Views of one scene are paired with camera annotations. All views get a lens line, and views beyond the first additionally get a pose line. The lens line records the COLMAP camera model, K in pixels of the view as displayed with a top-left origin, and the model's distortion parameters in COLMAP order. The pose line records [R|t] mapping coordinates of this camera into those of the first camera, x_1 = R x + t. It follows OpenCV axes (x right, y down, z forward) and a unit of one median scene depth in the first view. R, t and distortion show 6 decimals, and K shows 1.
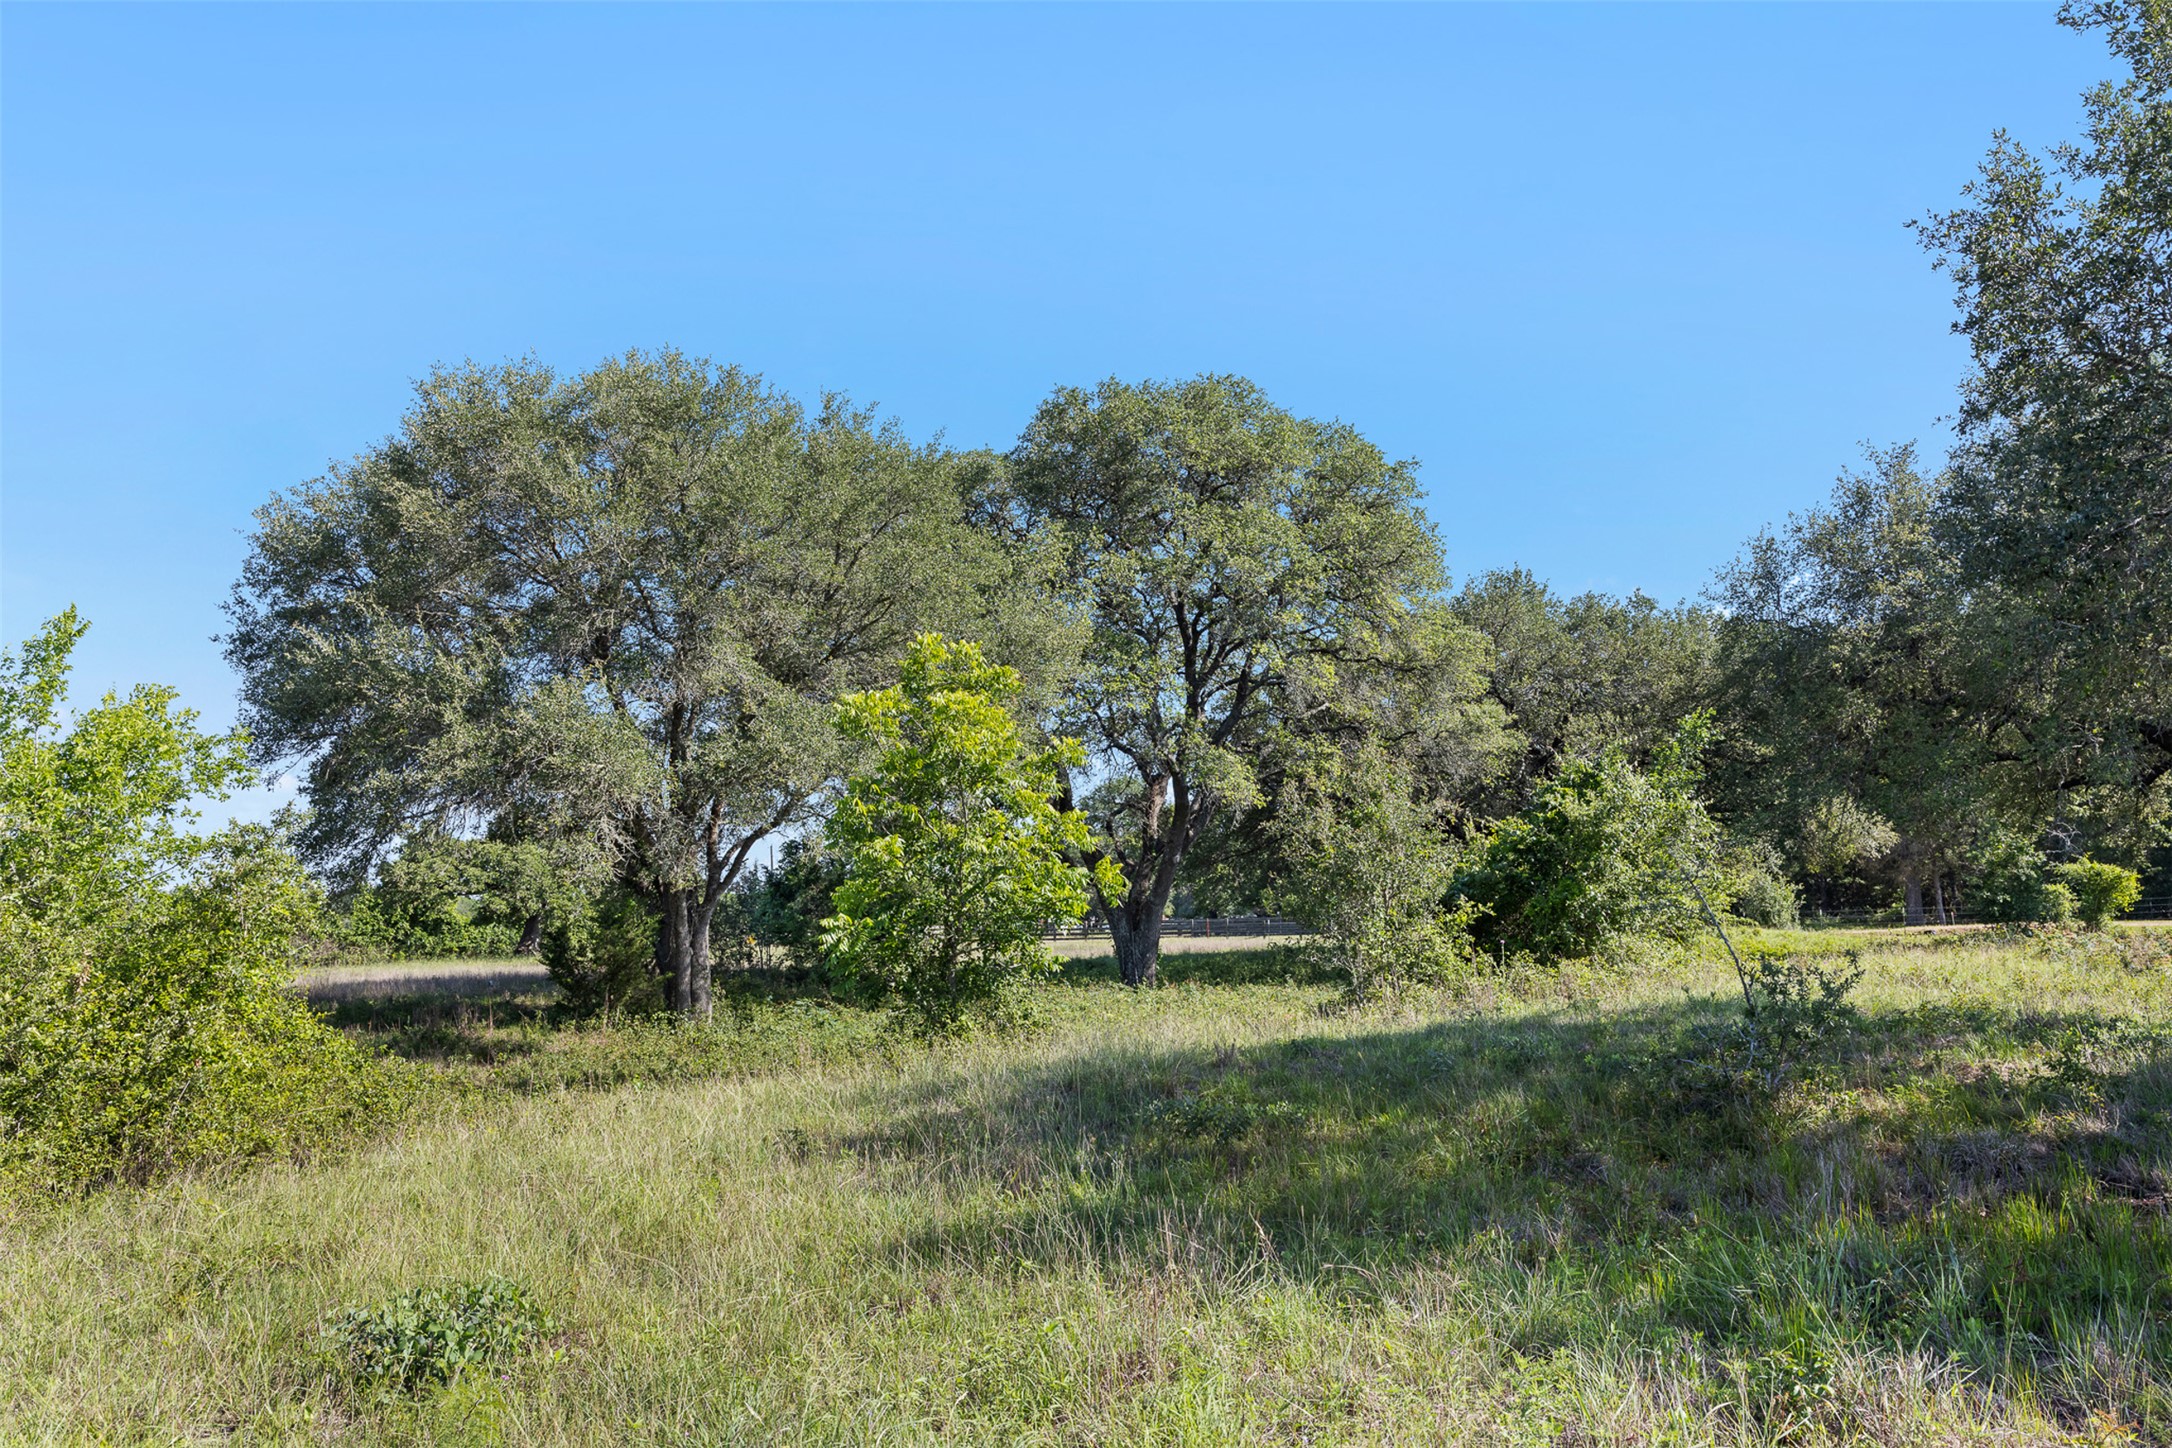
lens RADIAL K [[1748.2, 0, 1086.1], [0, 1748.2, 722.8], [0, 0, 1]] dist [-0.002379, -0.000294]
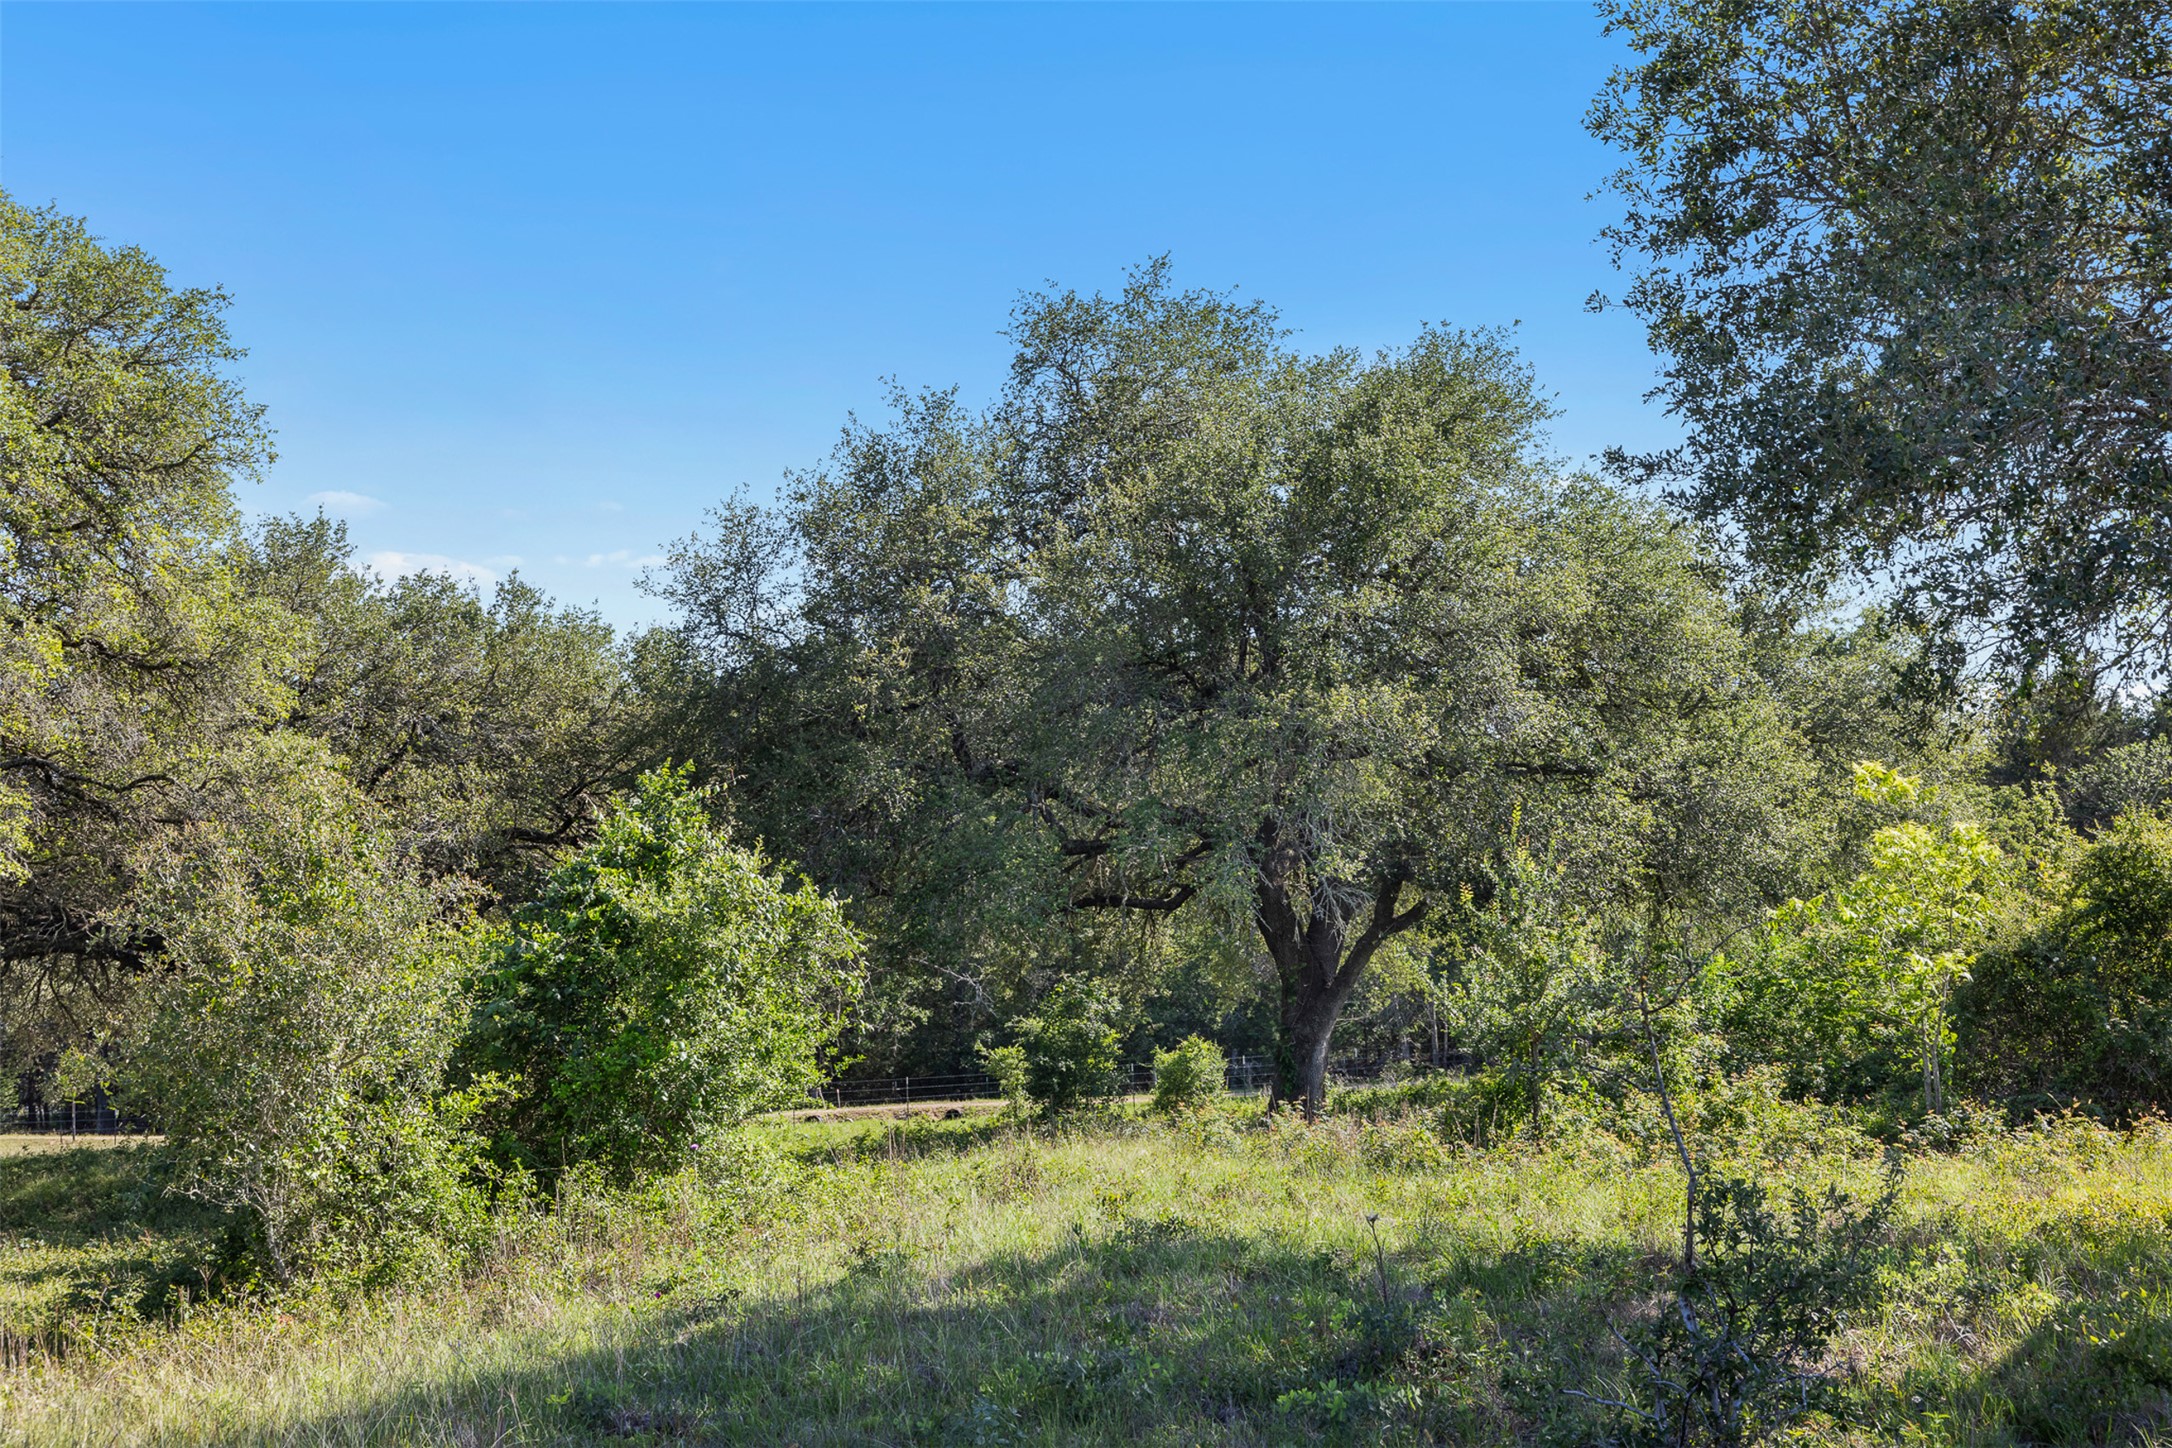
lens RADIAL K [[2635.2, 0, 1086.2], [0, 2635.2, 726.8], [0, 0, 1]] dist [0.029528, 0.000000]
pose [[0.827603, 0.067198, 0.557278, -0.073481], [-0.050440, 0.997695, -0.045396, 0.022506], [-0.559043, 0.009460, 0.829084, 0.210446]]
